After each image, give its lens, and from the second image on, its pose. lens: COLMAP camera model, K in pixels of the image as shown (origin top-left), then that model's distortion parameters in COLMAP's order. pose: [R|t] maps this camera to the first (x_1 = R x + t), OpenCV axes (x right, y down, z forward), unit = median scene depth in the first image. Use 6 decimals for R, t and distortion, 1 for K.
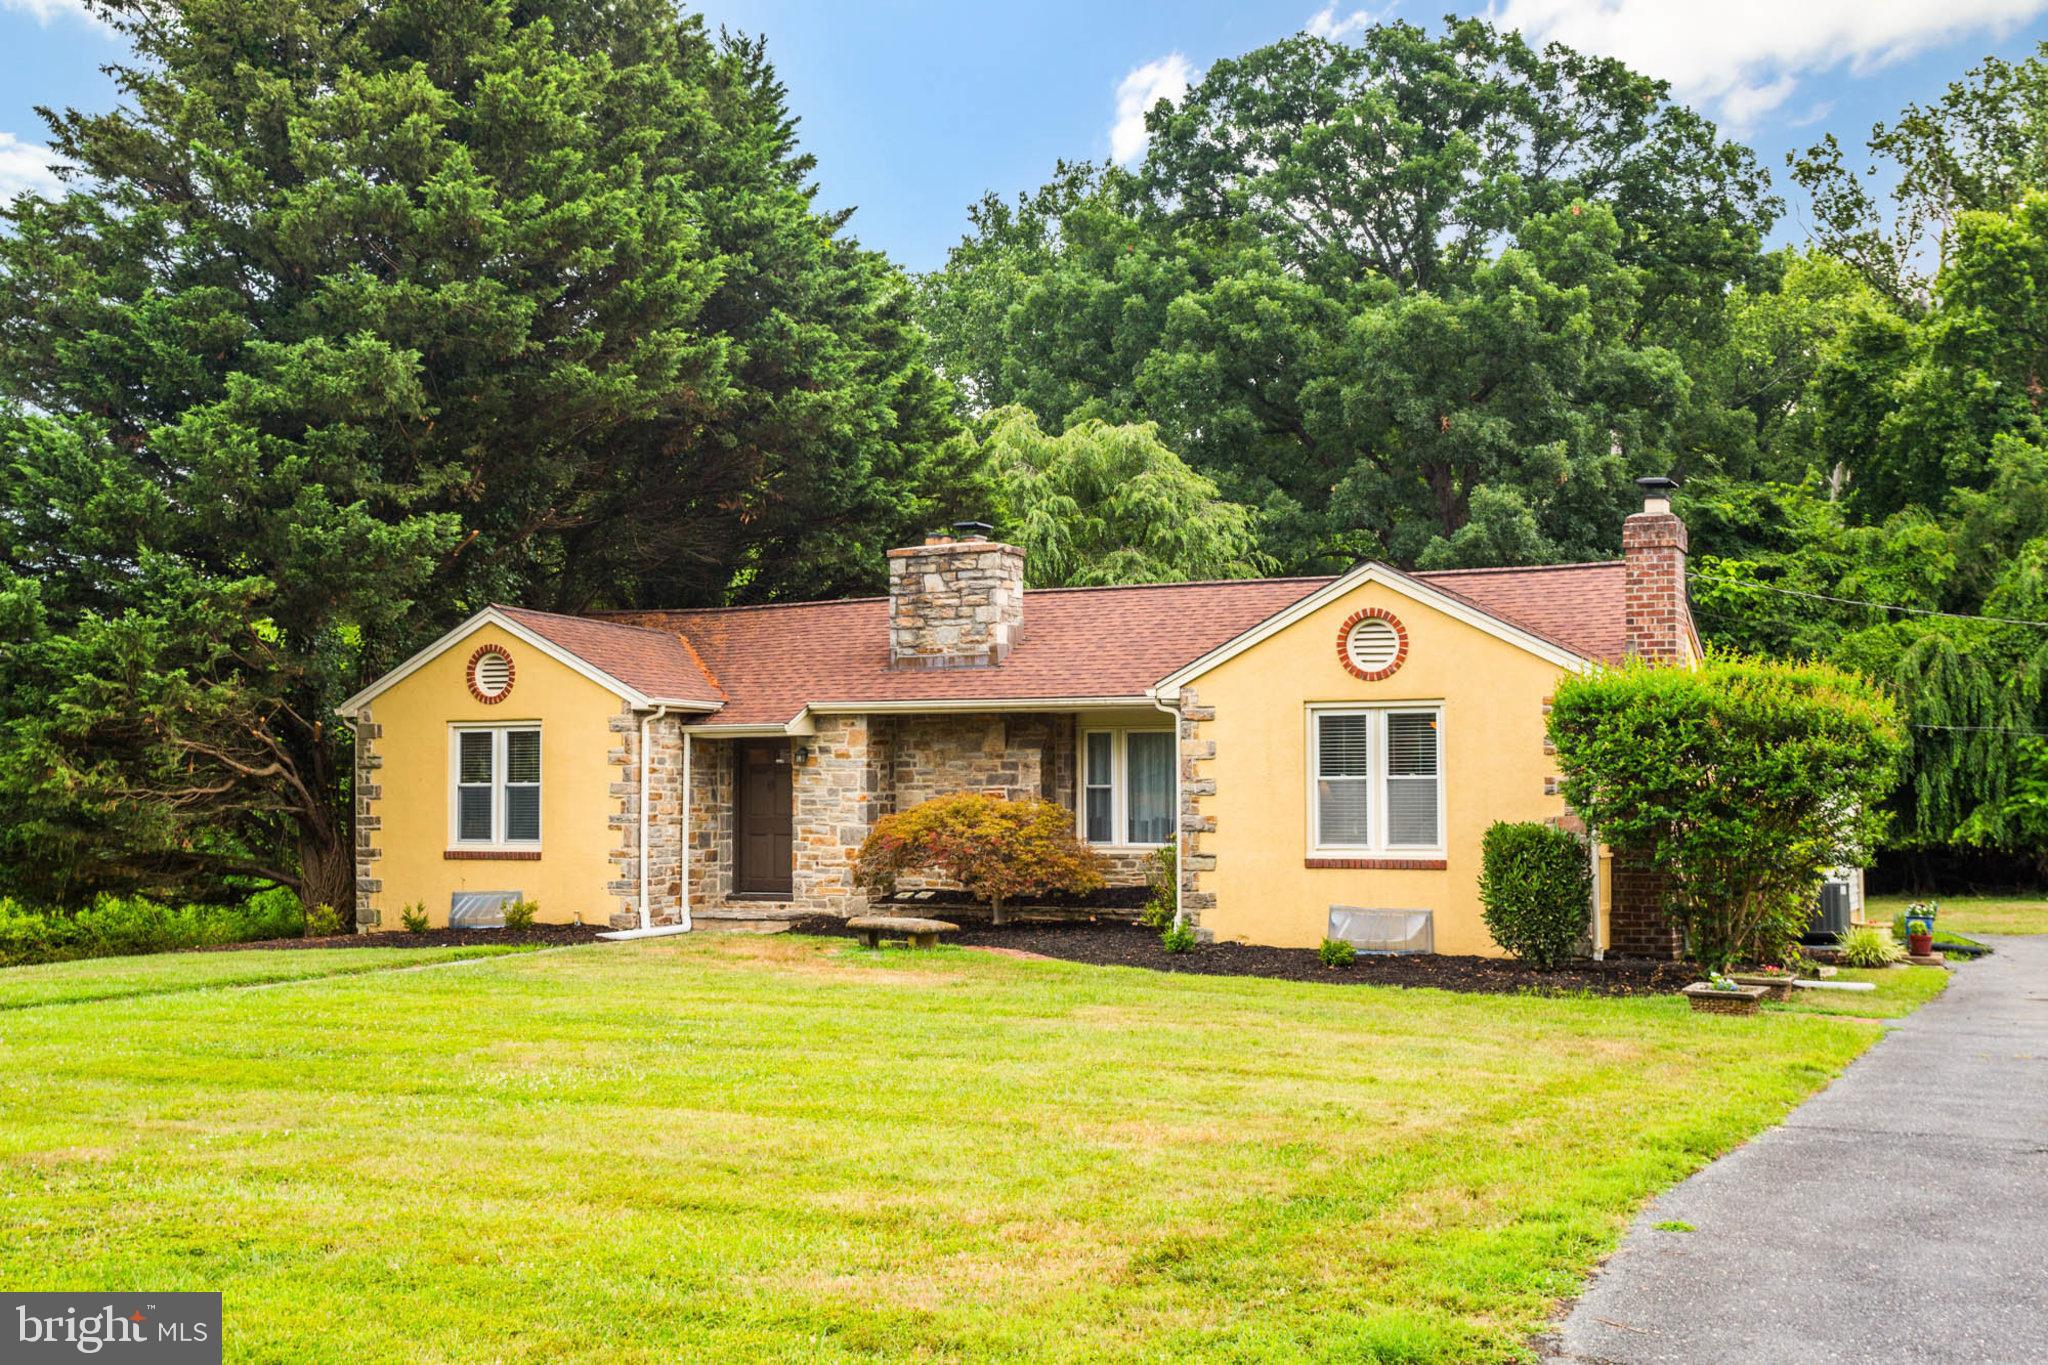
lens RADIAL K [[2351.8, 0, 1024.0], [0, 2351.8, 682.5], [0, 0, 1]] dist [-0.001859, -0.019848]
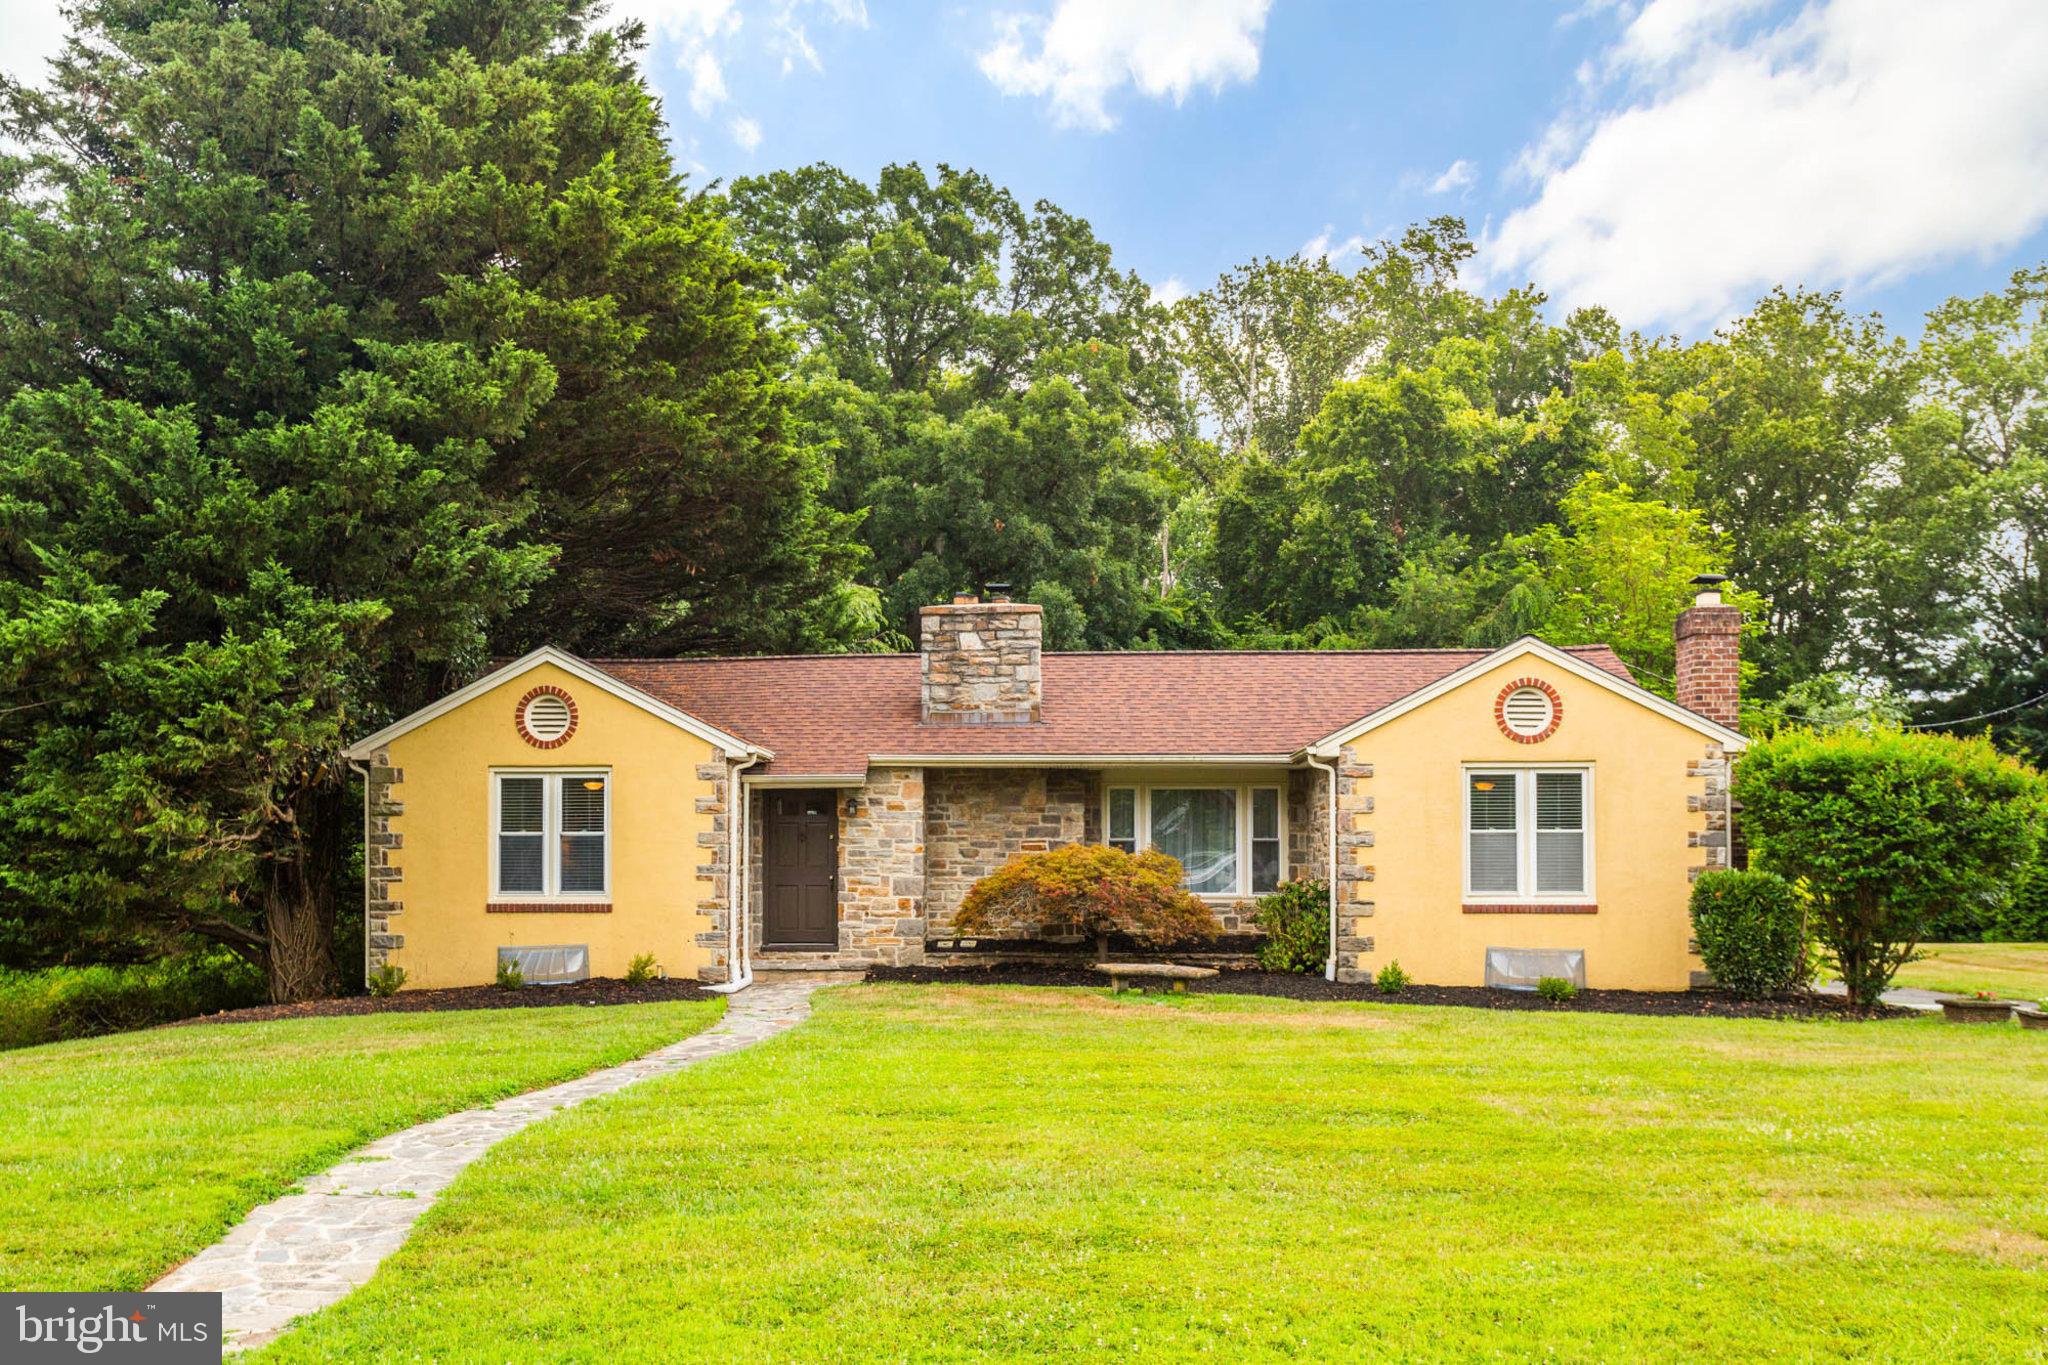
lens RADIAL K [[2048.0, 0, 1024.2], [0, 2048.0, 801.1], [0, 0, 1]] dist [-0.006375, -0.002002]
pose [[0.927101, 0.013273, 0.374577, -0.356746], [-0.020755, 0.999657, 0.015948, 0.013125], [-0.374237, -0.022560, 0.927059, 0.160607]]
